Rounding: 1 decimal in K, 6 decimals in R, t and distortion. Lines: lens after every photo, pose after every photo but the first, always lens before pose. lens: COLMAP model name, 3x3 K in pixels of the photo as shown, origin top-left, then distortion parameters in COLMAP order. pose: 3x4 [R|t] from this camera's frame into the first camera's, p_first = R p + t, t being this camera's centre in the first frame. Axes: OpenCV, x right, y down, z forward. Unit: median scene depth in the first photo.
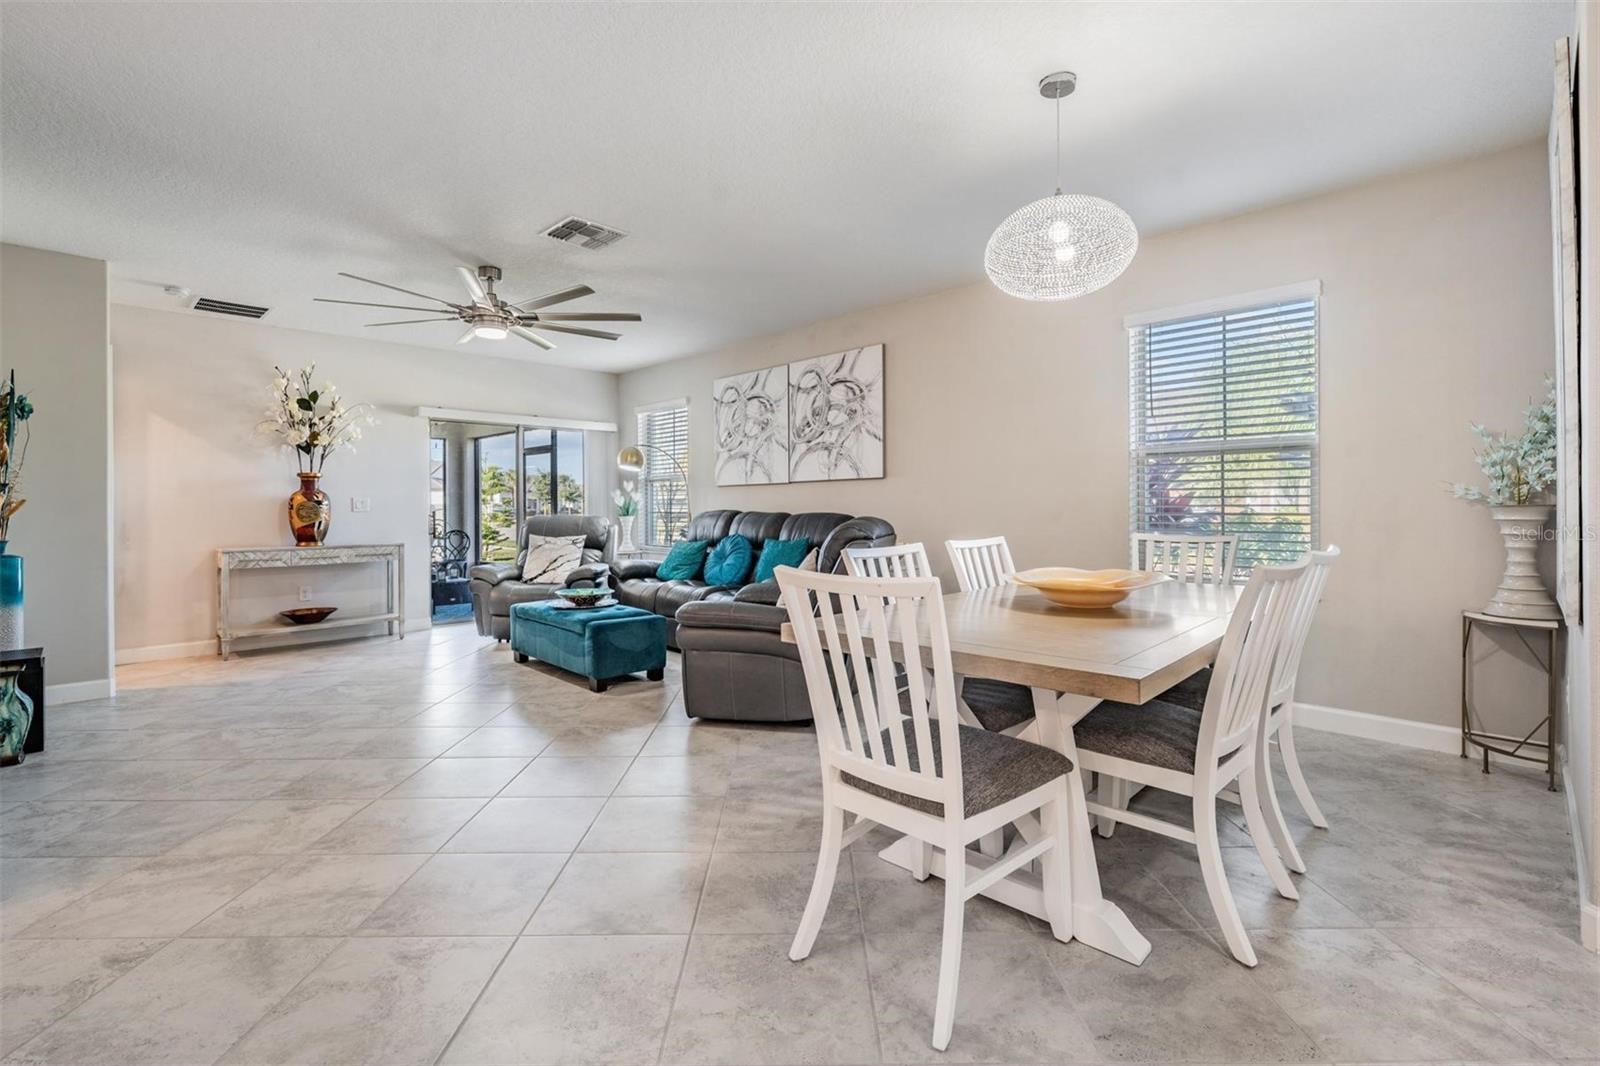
lens RADIAL K [[714.9, 0, 798.5], [0, 714.9, 507.4], [0, 0, 1]] dist [-0.002006, 0.000495]
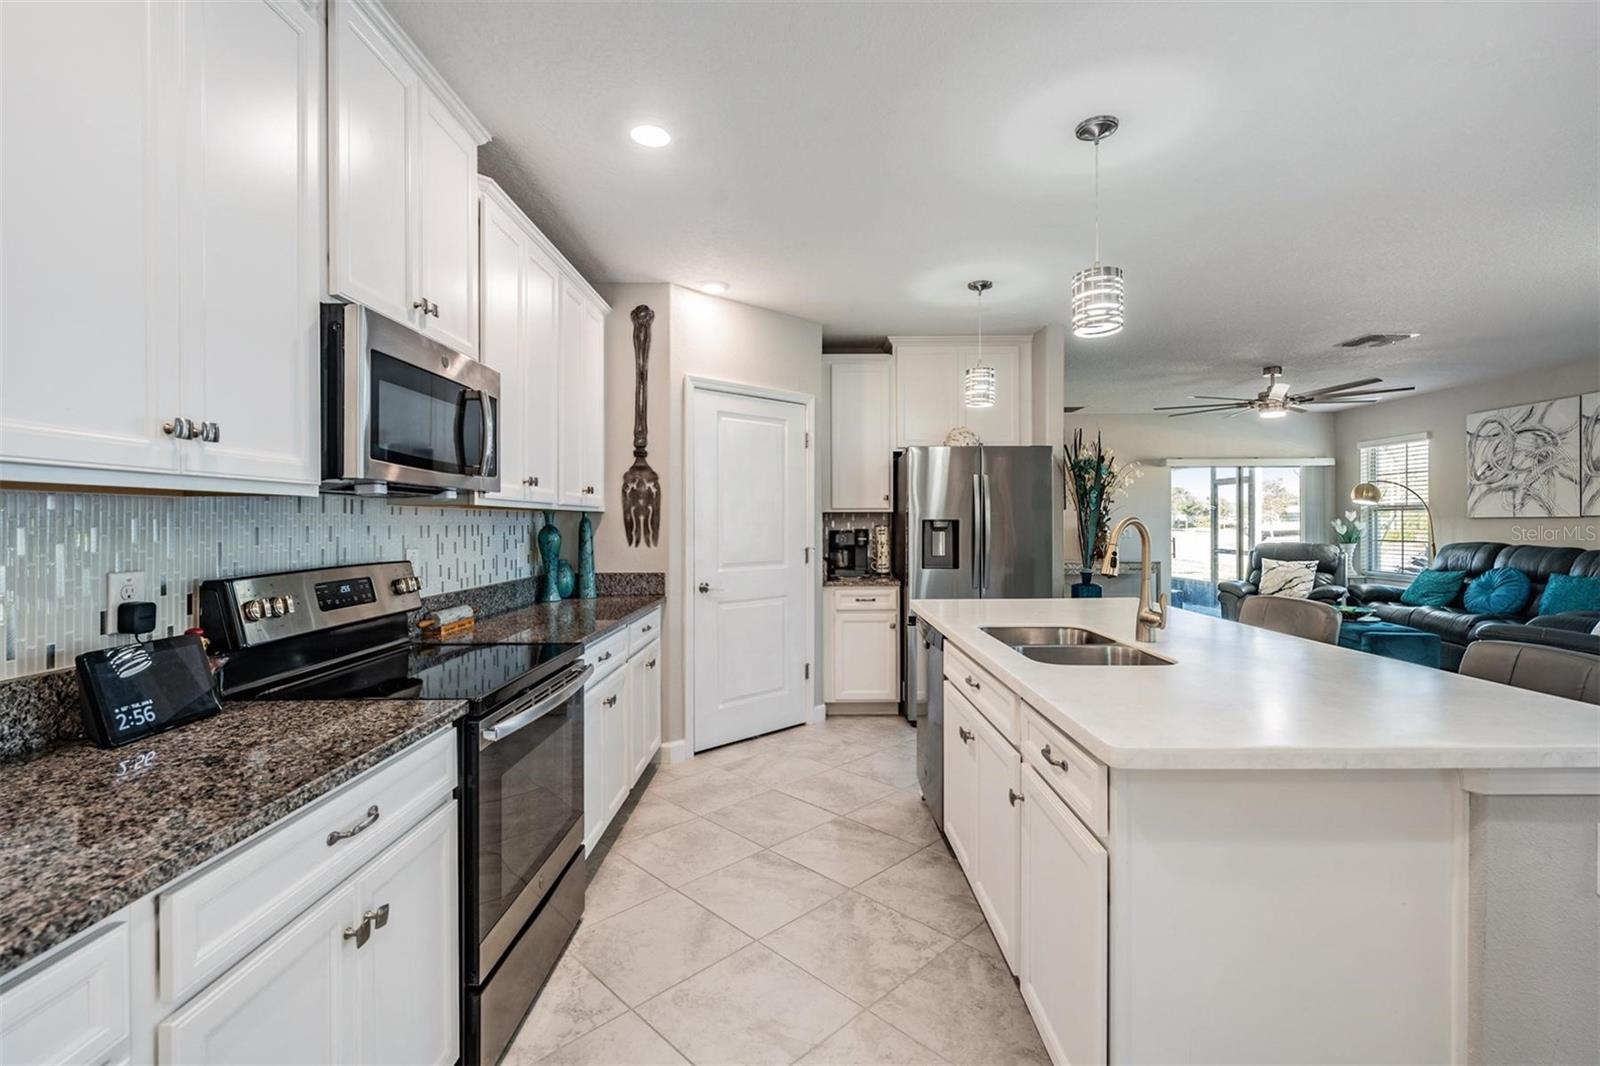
lens RADIAL K [[714.9, 0, 794.9], [0, 714.9, 520.7], [0, 0, 1]] dist [-0.002006, 0.000495]
pose [[0.698947, 0.003021, -0.715167, -0.069250], [-0.000823, 0.999994, 0.003420, -0.033053], [0.715173, -0.001802, 0.698945, -0.471899]]
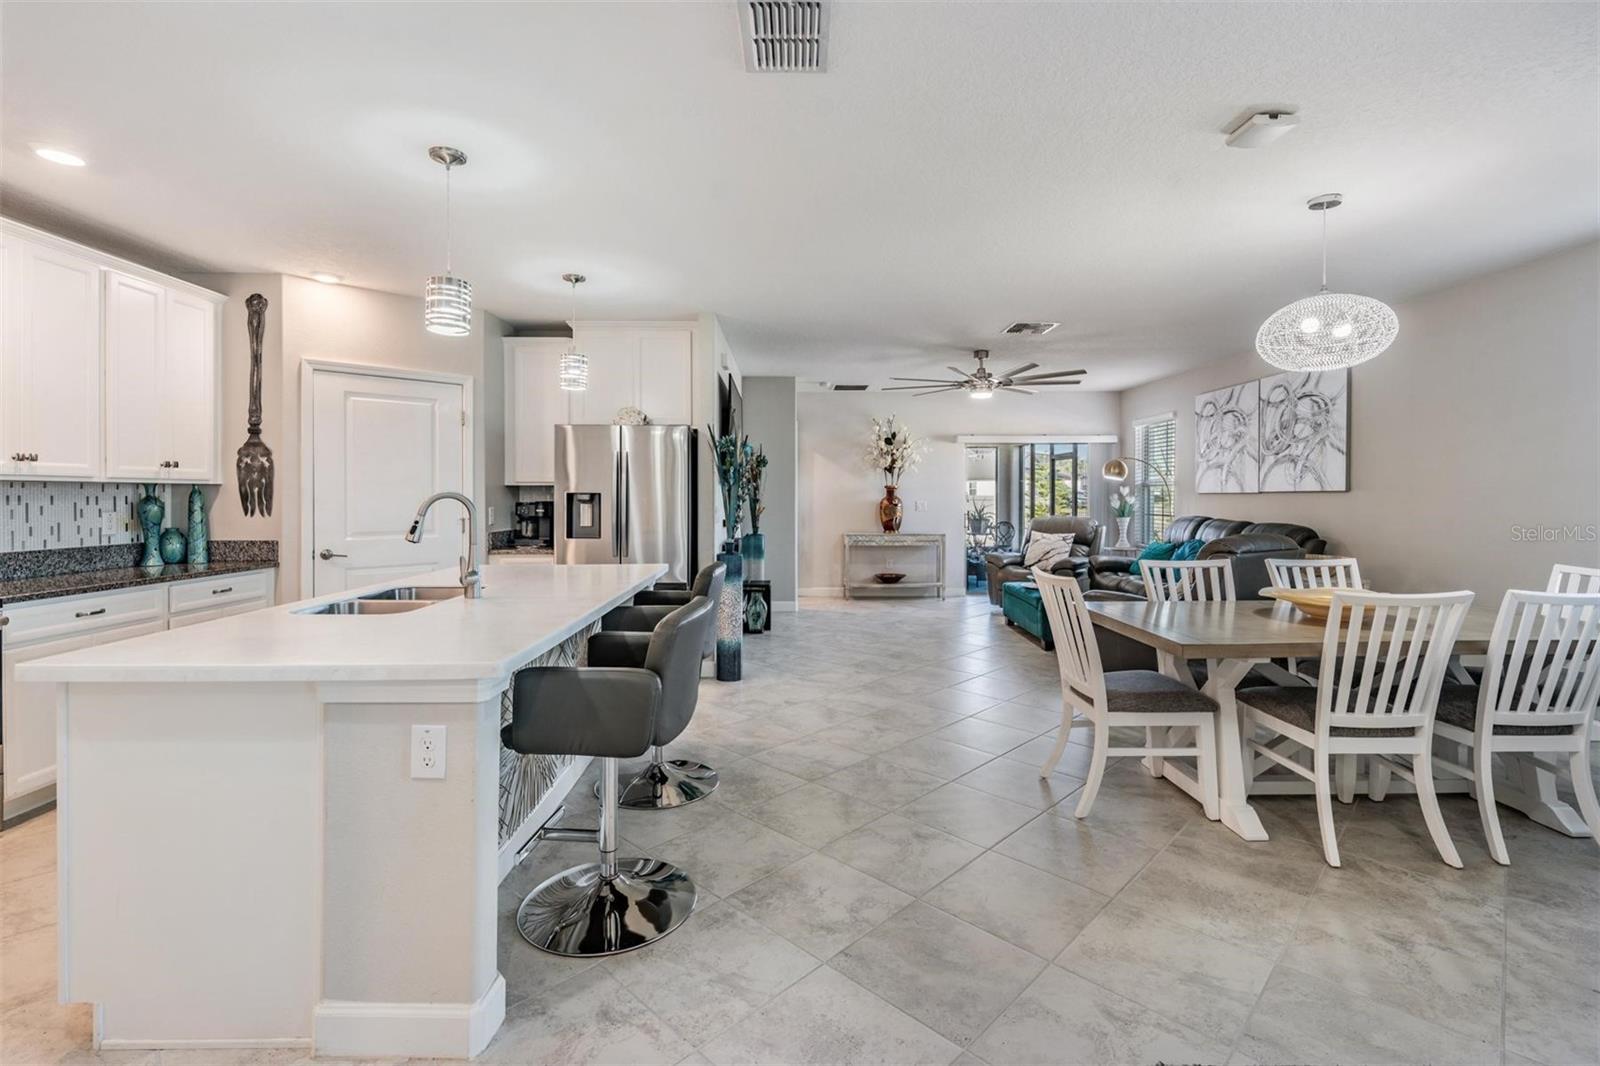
lens RADIAL K [[714.9, 0, 797.6], [0, 714.9, 505.0], [0, 0, 1]] dist [-0.002006, 0.000495]
pose [[0.709368, 0.015955, -0.704658, 0.257302], [-0.004543, 0.999826, 0.018065, -0.033617], [0.704824, -0.009614, 0.709317, -0.233728]]
